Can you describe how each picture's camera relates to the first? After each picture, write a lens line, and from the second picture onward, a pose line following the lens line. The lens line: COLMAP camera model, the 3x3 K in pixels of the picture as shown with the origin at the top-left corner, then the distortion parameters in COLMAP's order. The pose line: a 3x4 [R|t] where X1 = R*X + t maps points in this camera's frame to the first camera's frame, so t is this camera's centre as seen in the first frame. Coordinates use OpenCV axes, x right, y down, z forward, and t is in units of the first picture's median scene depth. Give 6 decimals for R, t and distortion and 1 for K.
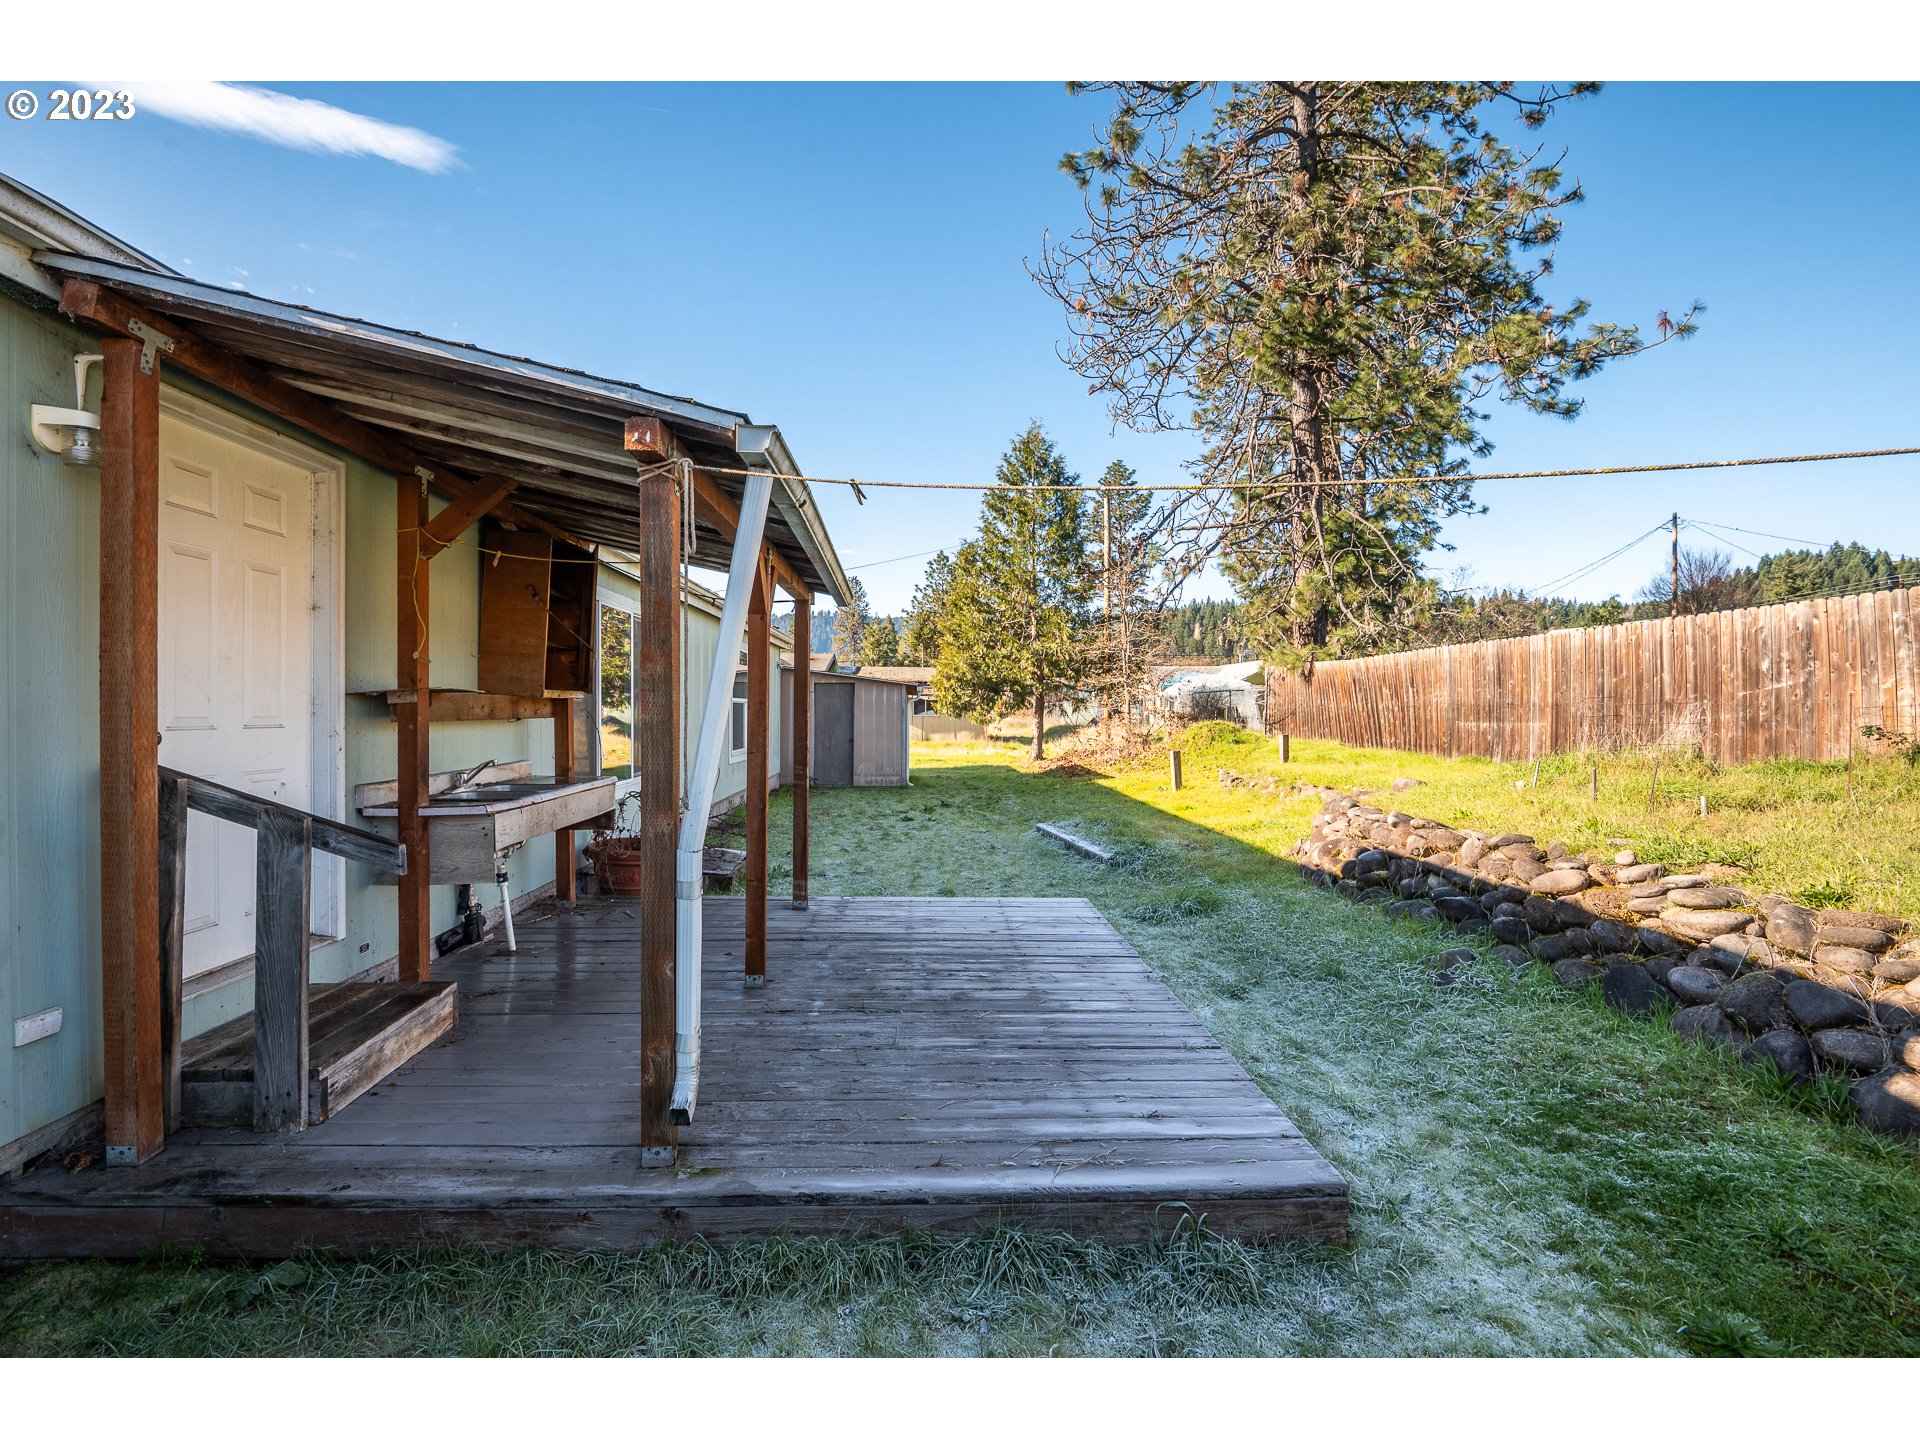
lens RADIAL K [[889.7, 0, 955.5], [0, 889.7, 735.1], [0, 0, 1]] dist [-0.020188, -0.000637]
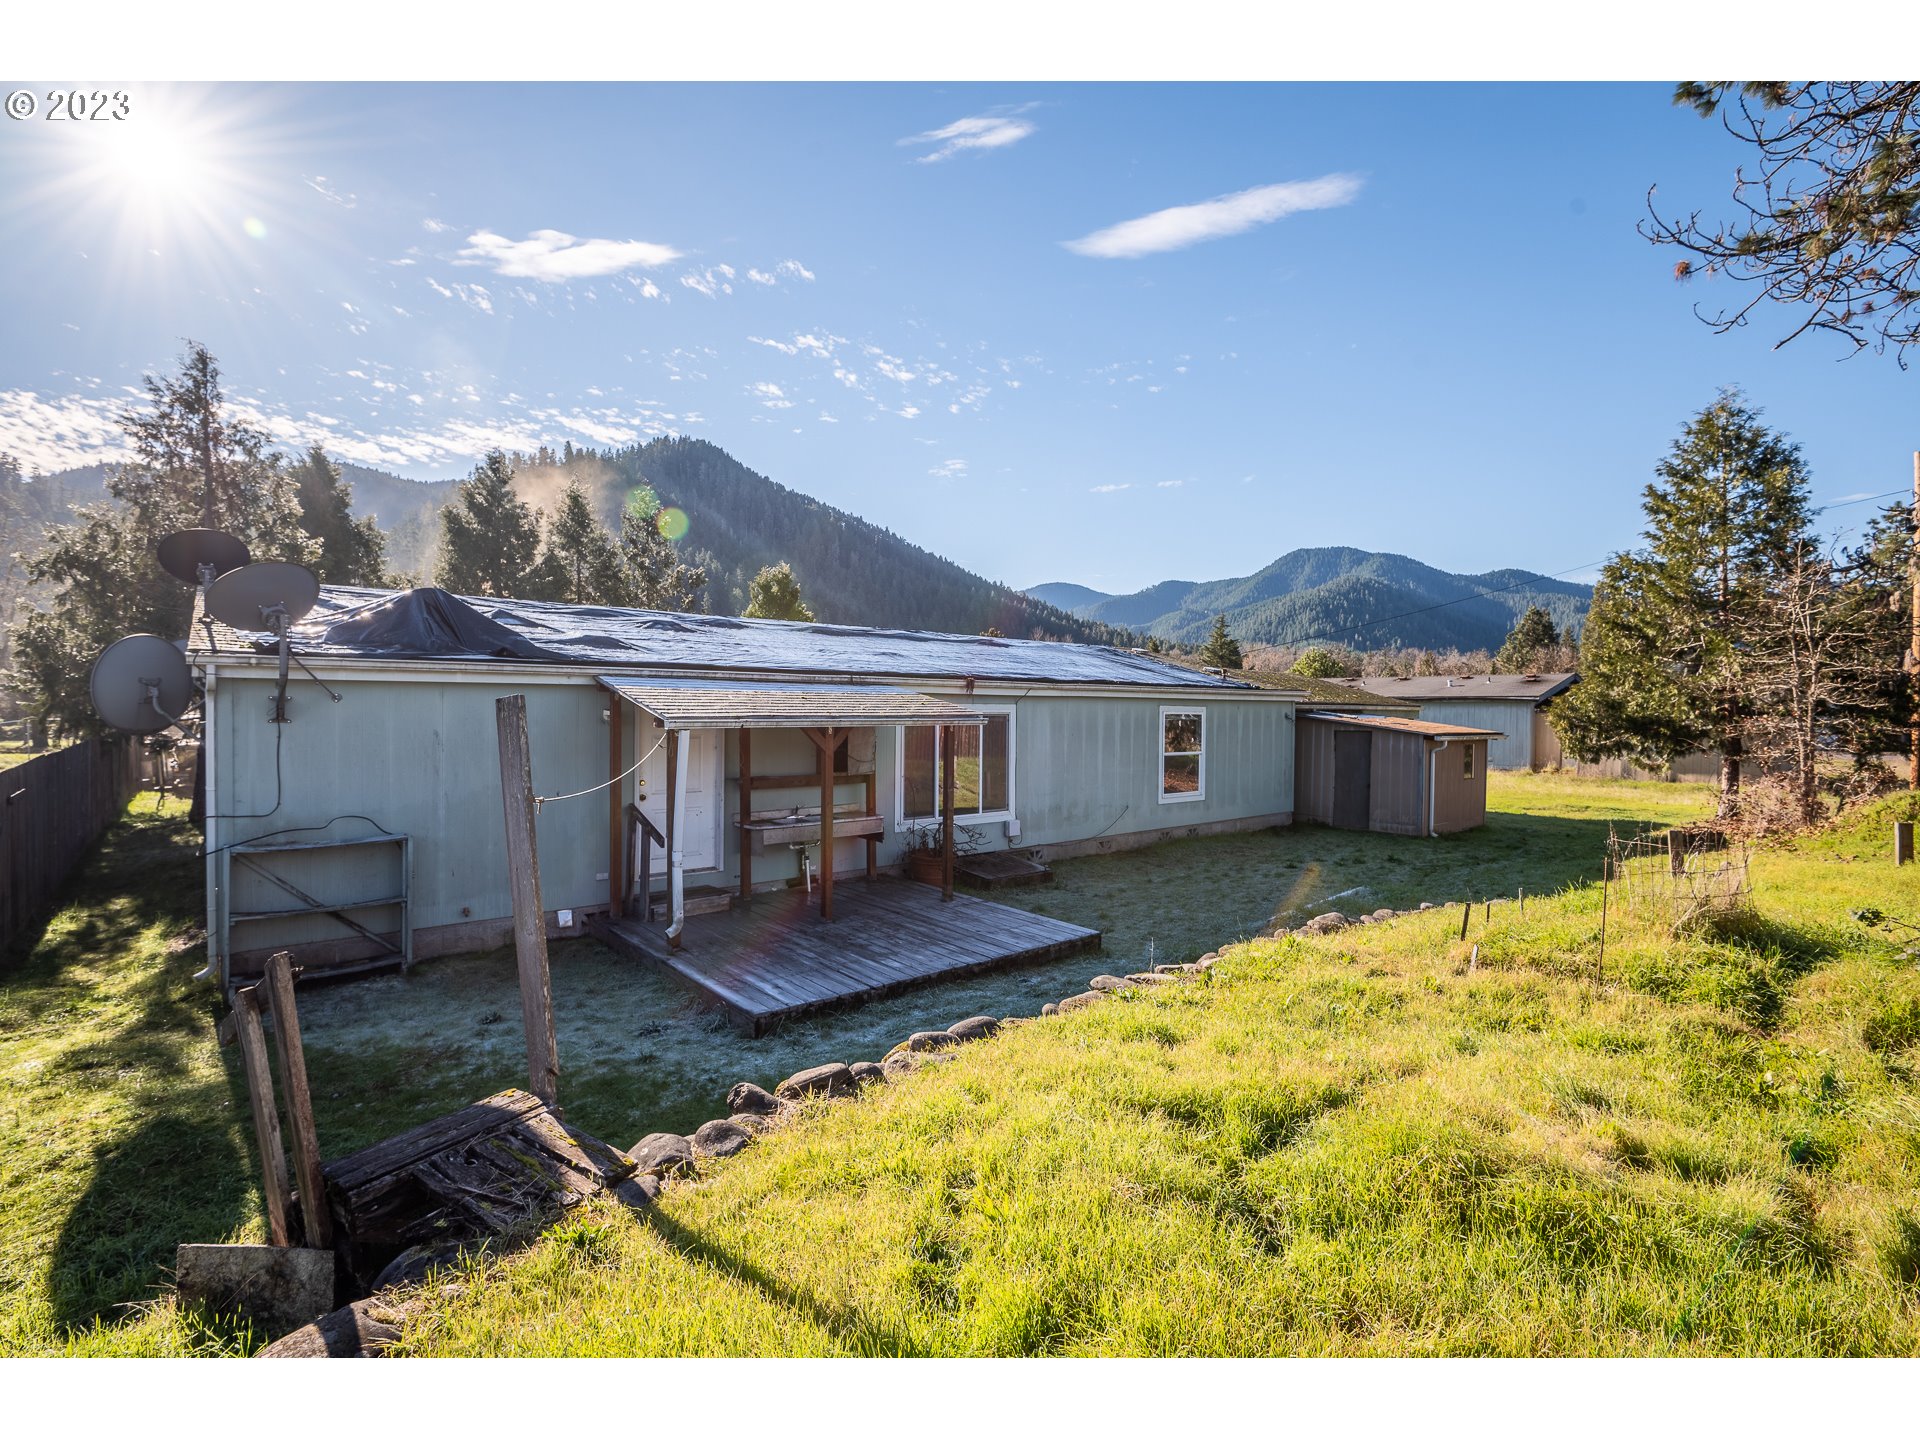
lens RADIAL K [[889.7, 0, 955.5], [0, 889.7, 735.1], [0, 0, 1]] dist [-0.020188, -0.000637]
pose [[0.593468, 0.016399, -0.804690, 2.058226], [-0.022940, 0.999731, 0.003455, -0.225714], [0.804530, 0.016410, 0.593685, -0.036292]]
